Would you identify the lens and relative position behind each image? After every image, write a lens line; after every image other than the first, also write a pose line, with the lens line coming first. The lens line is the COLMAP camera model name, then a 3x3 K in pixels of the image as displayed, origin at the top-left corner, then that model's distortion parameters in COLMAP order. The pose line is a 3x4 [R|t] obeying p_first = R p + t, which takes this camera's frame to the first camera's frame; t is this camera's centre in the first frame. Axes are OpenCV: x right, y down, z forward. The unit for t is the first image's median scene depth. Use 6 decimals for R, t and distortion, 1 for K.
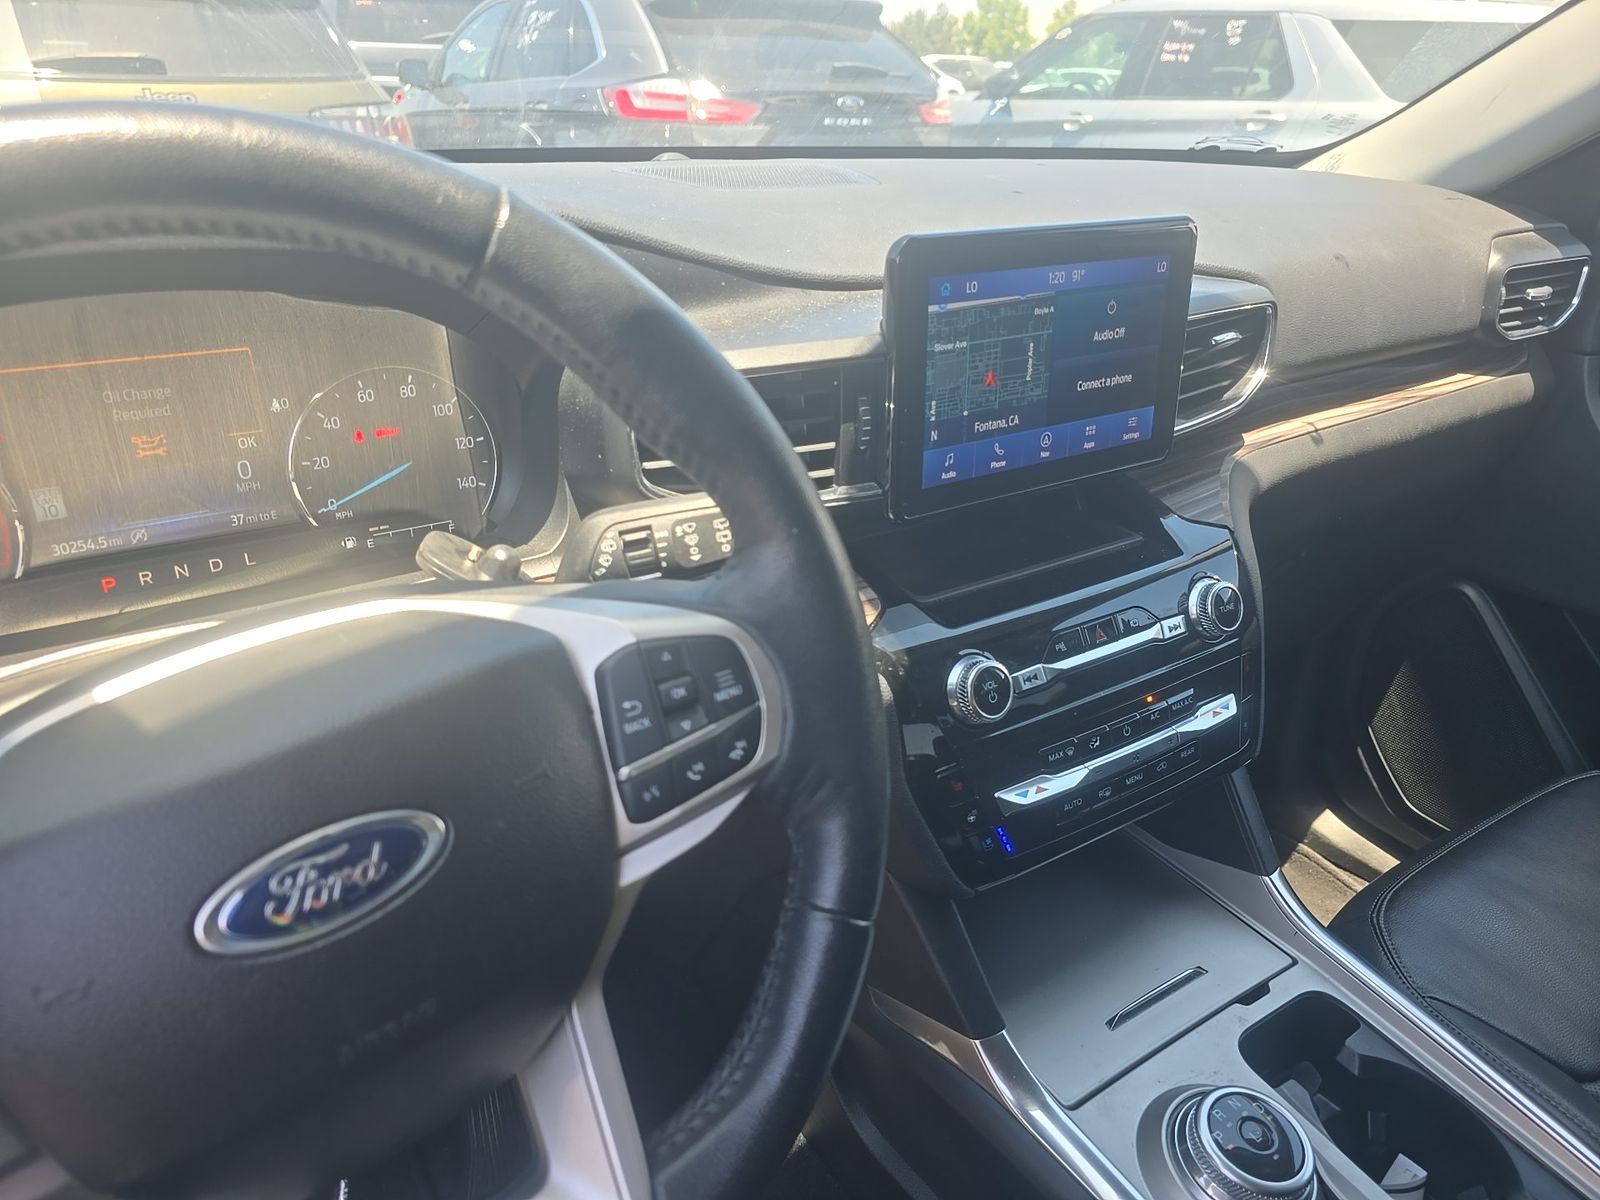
lens RADIAL K [[1108.0, 0, 800.0], [0, 1108.0, 600.0], [0, 0, 1]] dist [0.090909, -0.122141]
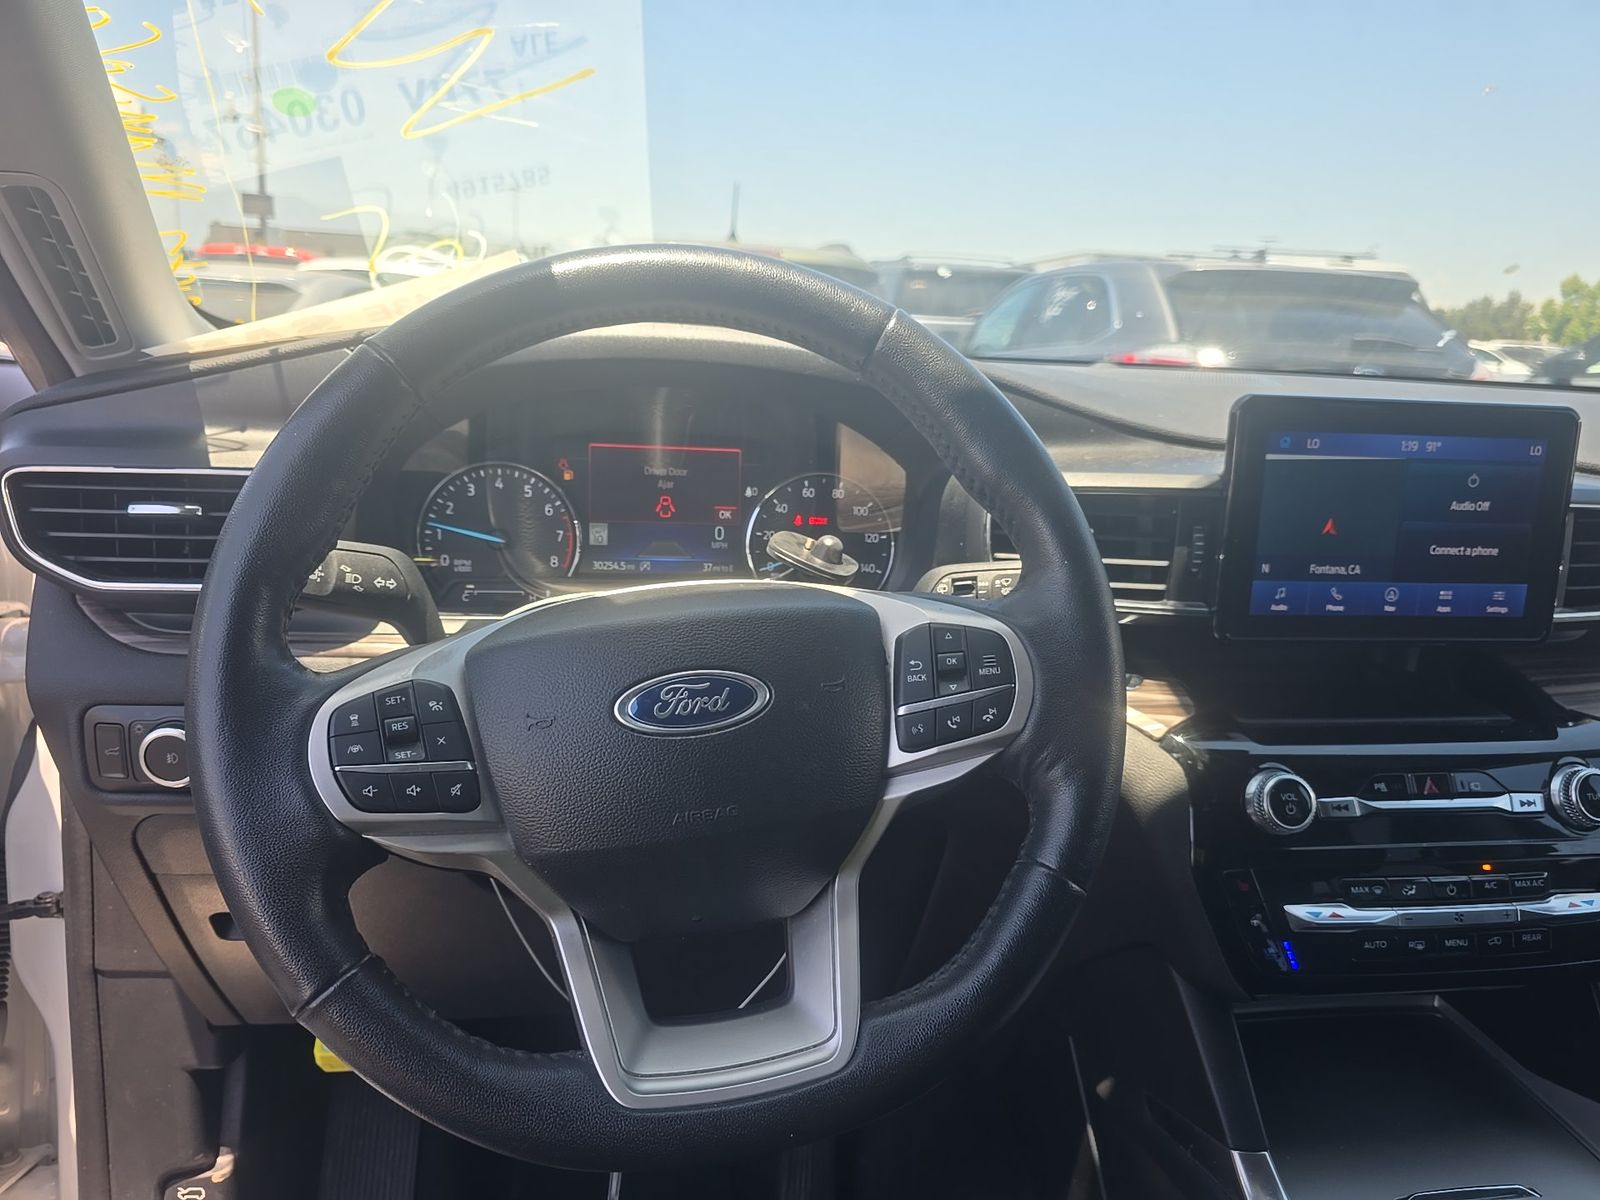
lens RADIAL K [[1108.8, 0, 776.7], [0, 1108.8, 598.0], [0, 0, 1]] dist [-0.008389, -0.003293]
pose [[0.898316, 0.114161, -0.424259, 0.160925], [-0.201538, 0.965134, -0.167029, 0.171321], [0.390399, 0.235549, 0.890003, -0.178737]]
